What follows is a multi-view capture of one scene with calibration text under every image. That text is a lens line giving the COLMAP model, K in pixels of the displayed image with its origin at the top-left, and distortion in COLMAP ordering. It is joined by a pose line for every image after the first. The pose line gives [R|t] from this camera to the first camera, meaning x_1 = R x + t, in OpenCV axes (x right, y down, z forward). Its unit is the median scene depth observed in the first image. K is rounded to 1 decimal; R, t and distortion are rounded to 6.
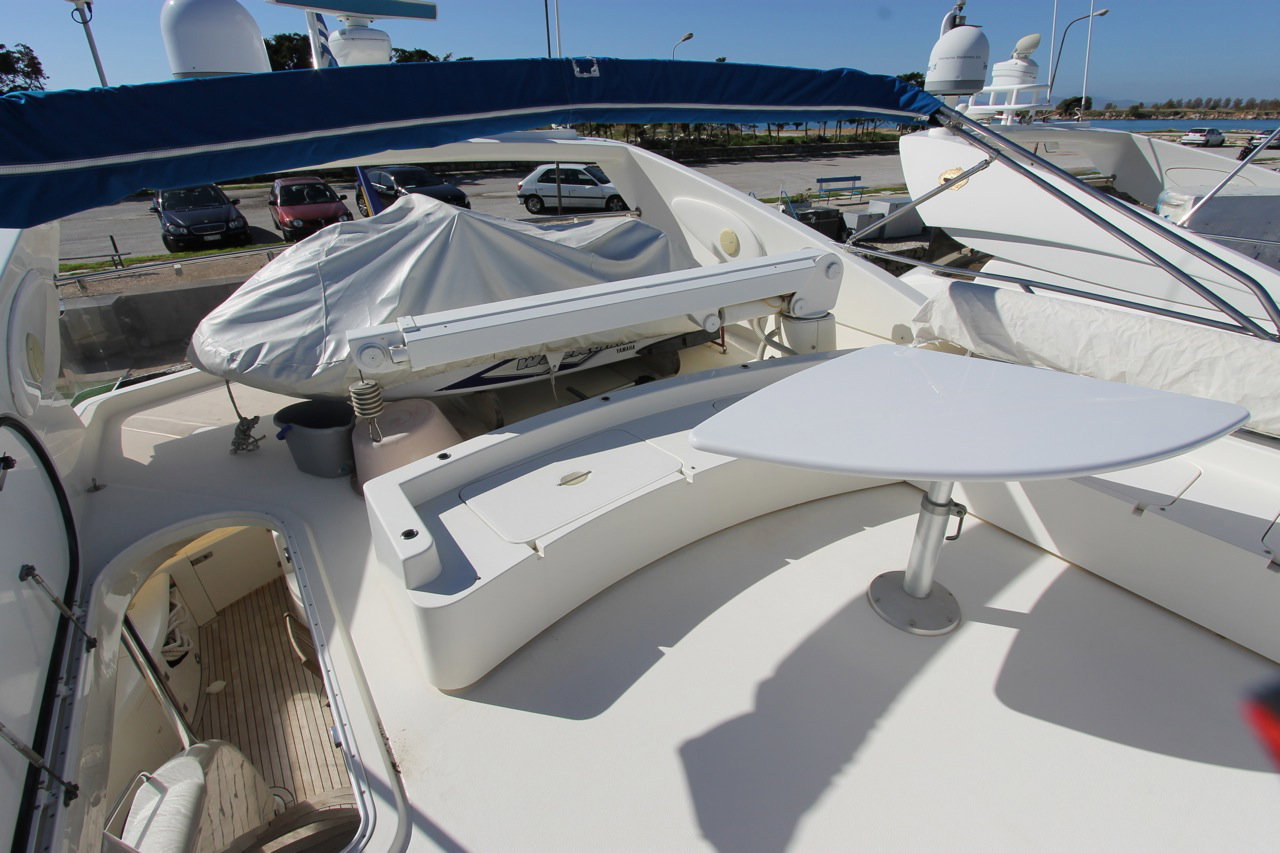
lens RADIAL K [[592.5, 0, 635.8], [0, 592.5, 420.9], [0, 0, 1]] dist [-0.040628, 0.007869]
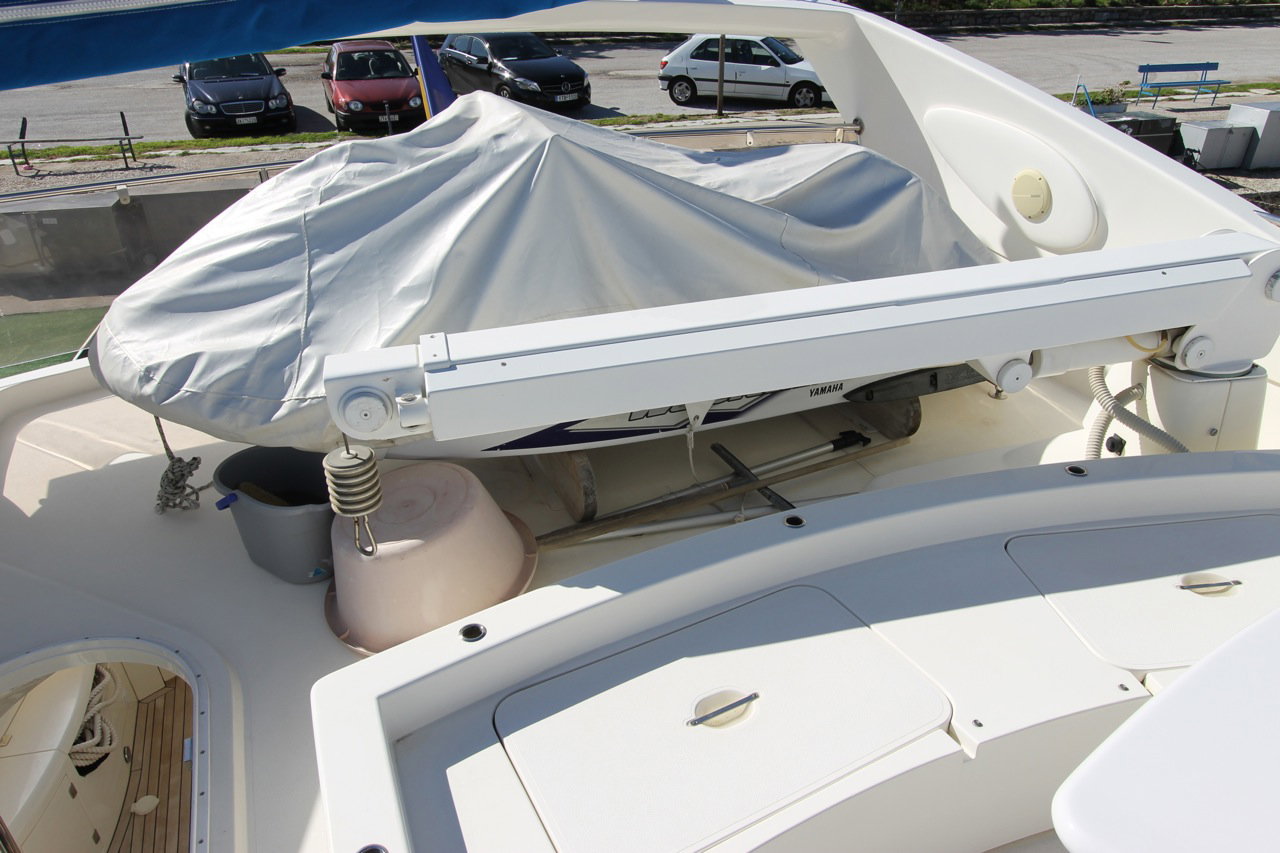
lens RADIAL K [[852.6, 0, 621.7], [0, 852.6, 429.0], [0, 0, 1]] dist [-0.022423, 0.003282]
pose [[0.974200, 0.110520, -0.196775, -0.042306], [-0.105172, 0.993748, 0.037455, -0.092574], [0.199684, -0.015794, 0.979733, 0.182323]]
